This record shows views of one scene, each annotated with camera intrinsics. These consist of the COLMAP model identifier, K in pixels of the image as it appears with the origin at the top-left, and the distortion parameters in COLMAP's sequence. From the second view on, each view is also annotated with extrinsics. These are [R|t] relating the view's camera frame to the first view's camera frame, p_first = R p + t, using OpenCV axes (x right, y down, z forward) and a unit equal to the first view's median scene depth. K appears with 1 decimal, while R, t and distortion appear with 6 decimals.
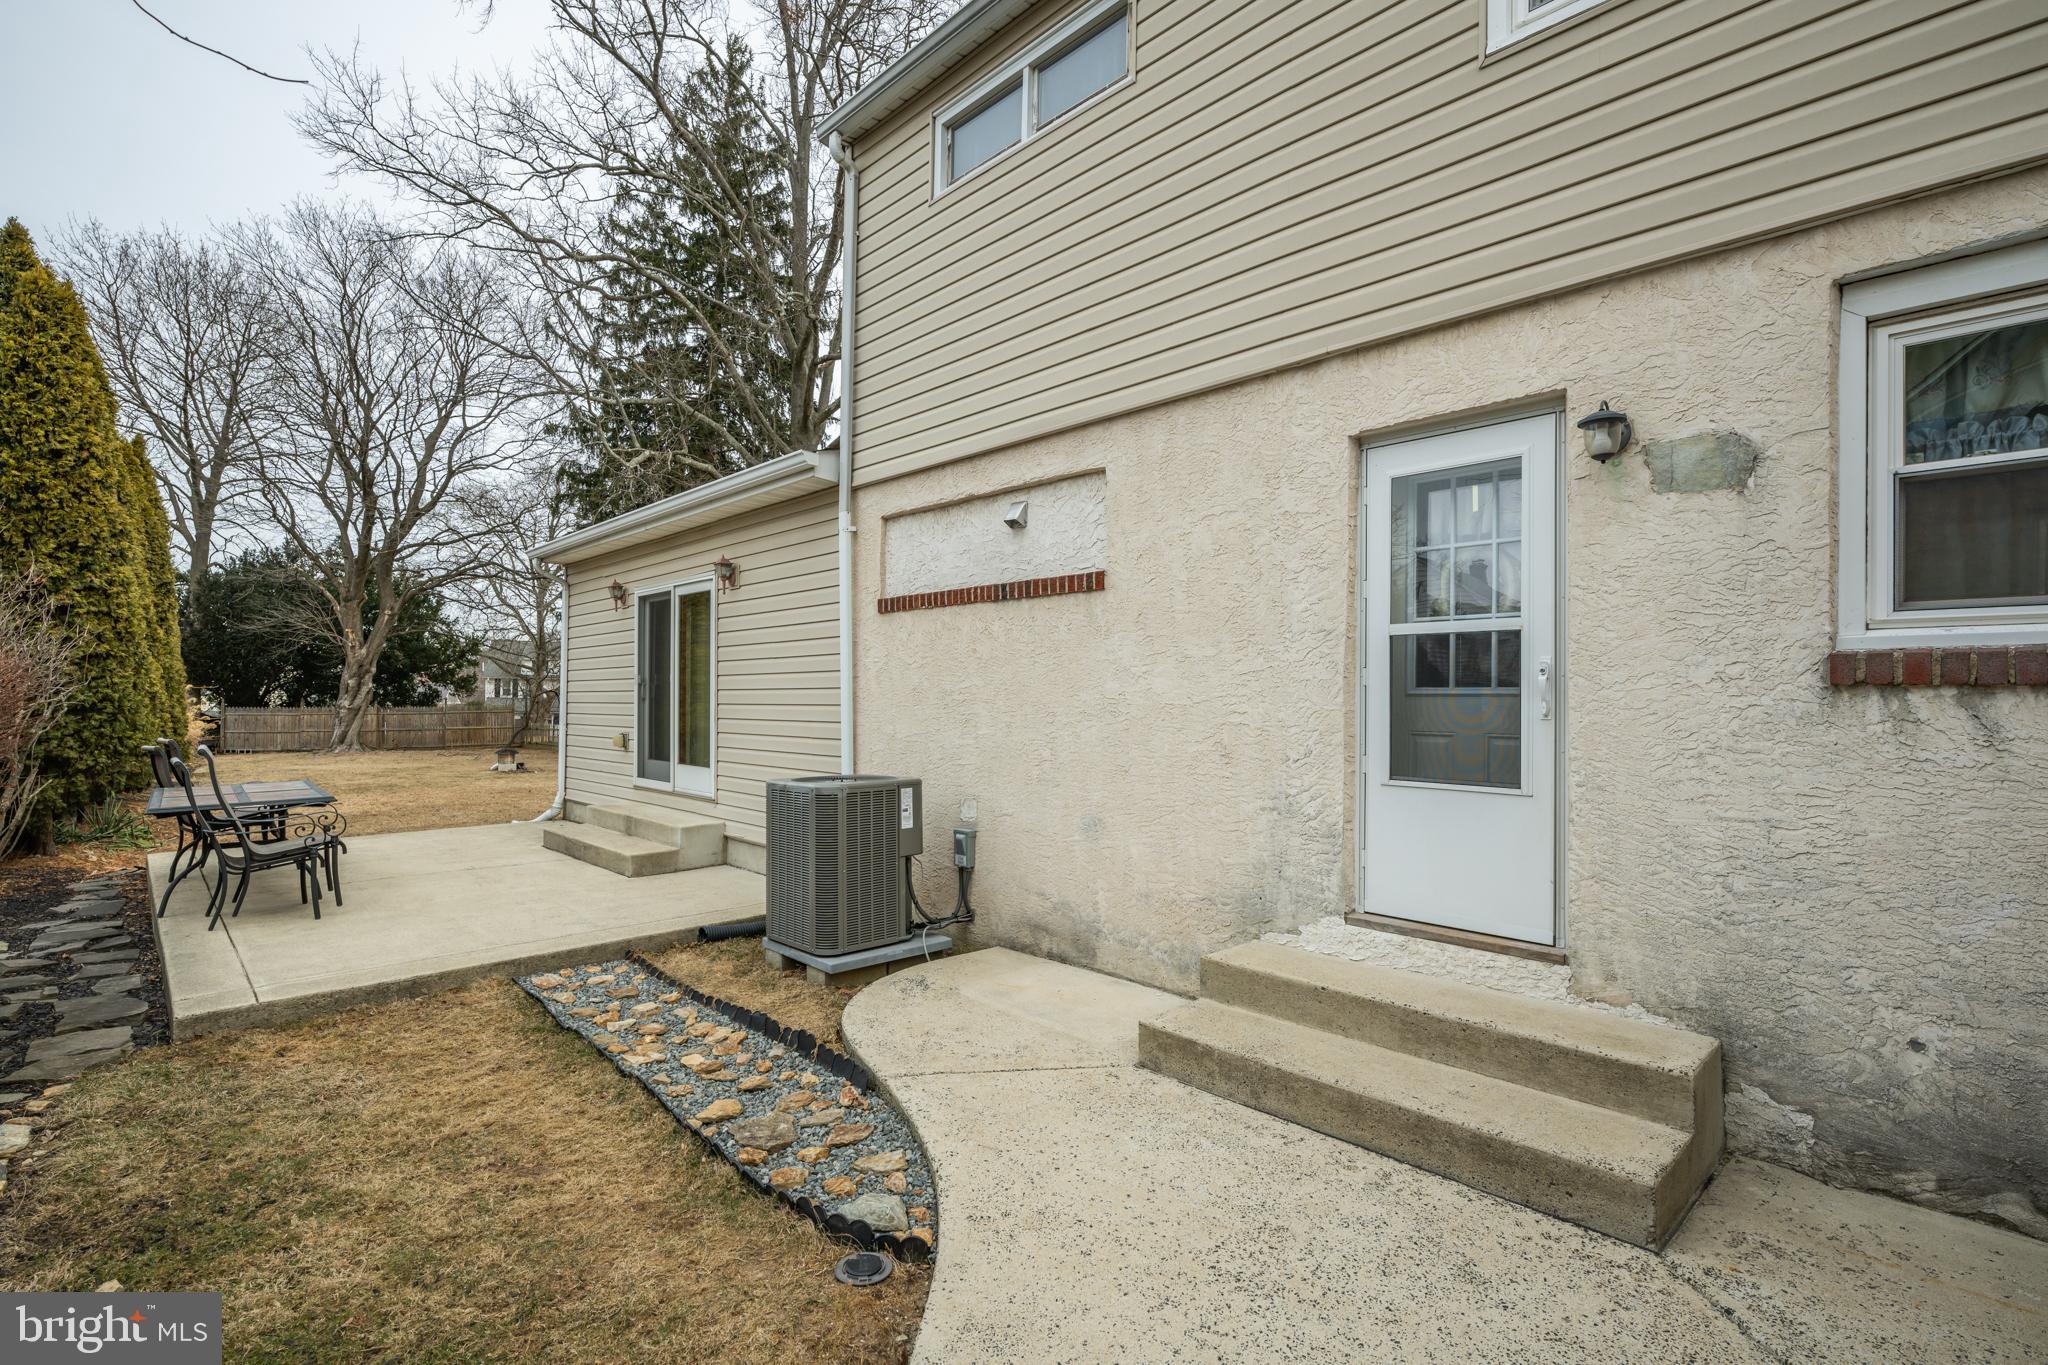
lens RADIAL K [[939.2, 0, 1024.0], [0, 939.2, 682.5], [0, 0, 1]] dist [0.001991, 0.000443]
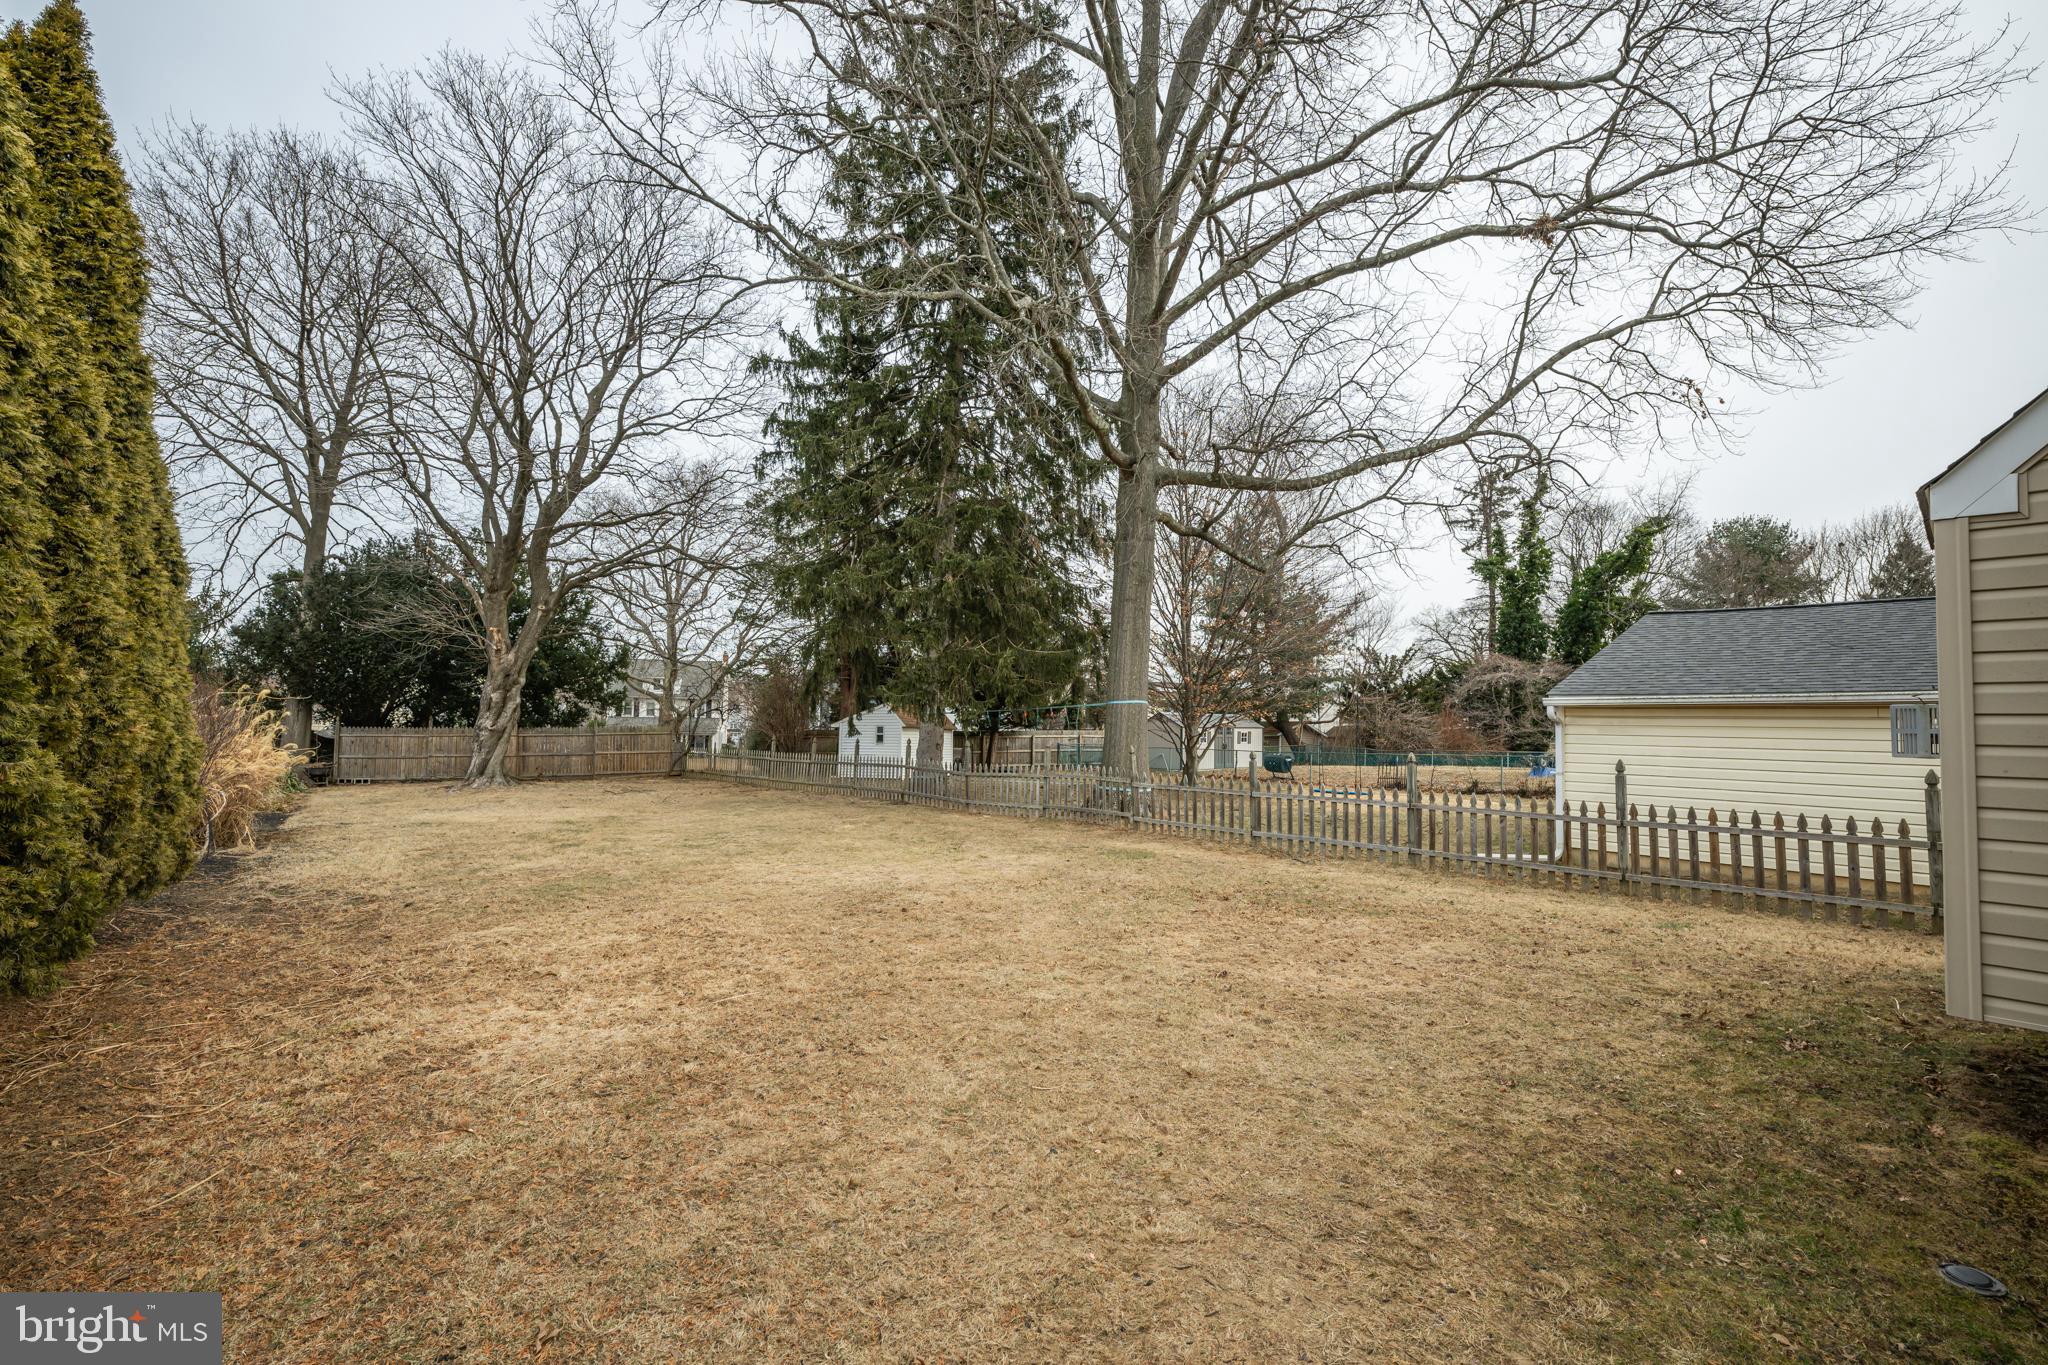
lens RADIAL K [[842.5, 0, 1024.0], [0, 842.5, 682.5], [0, 0, 1]] dist [-0.003072, -0.000269]
pose [[0.999461, 0.002179, -0.032759, -0.239619], [-0.003068, 0.999628, -0.027097, 0.005537], [0.032688, 0.027182, 0.999096, 0.299377]]
